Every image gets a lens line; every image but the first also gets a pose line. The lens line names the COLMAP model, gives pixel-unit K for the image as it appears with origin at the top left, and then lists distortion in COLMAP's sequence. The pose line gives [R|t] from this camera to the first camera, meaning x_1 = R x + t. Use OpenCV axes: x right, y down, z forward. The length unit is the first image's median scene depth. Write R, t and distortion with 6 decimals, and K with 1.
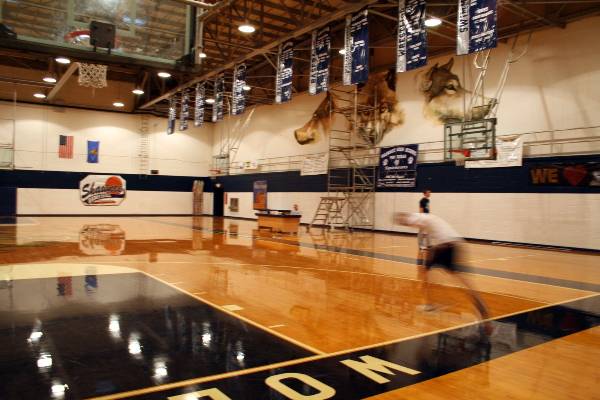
lens RADIAL K [[494.1, 0, 297.5], [0, 494.1, 200.4], [0, 0, 1]] dist [-0.164276, 0.144667]
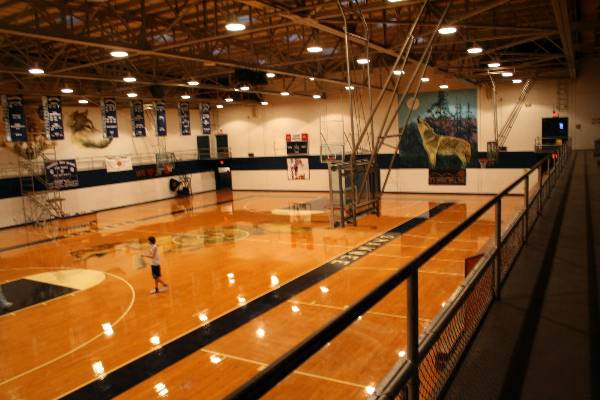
lens RADIAL K [[494.1, 0, 297.5], [0, 494.1, 200.4], [0, 0, 1]] dist [-0.164276, 0.144667]
pose [[-0.421618, -0.114853, 0.899470, -1.458481], [0.043069, 0.988290, 0.146382, -0.174831], [-0.905750, 0.100457, -0.411735, 0.961318]]
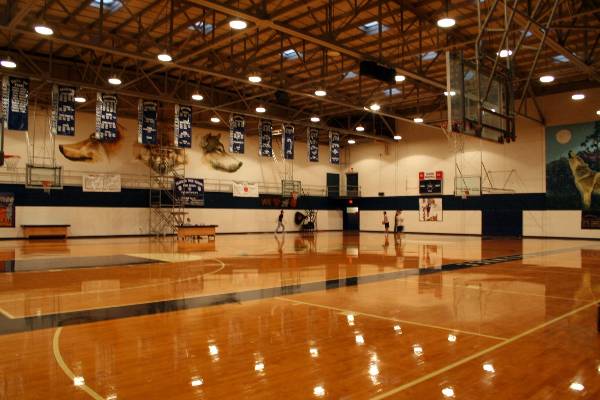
lens RADIAL K [[494.1, 0, 297.5], [0, 494.1, 200.4], [0, 0, 1]] dist [-0.164276, 0.144667]
pose [[-0.157499, 0.002818, 0.987515, -1.388607], [-0.005779, 0.999976, -0.003775, -0.037756], [-0.987502, -0.006302, -0.157479, 0.909956]]
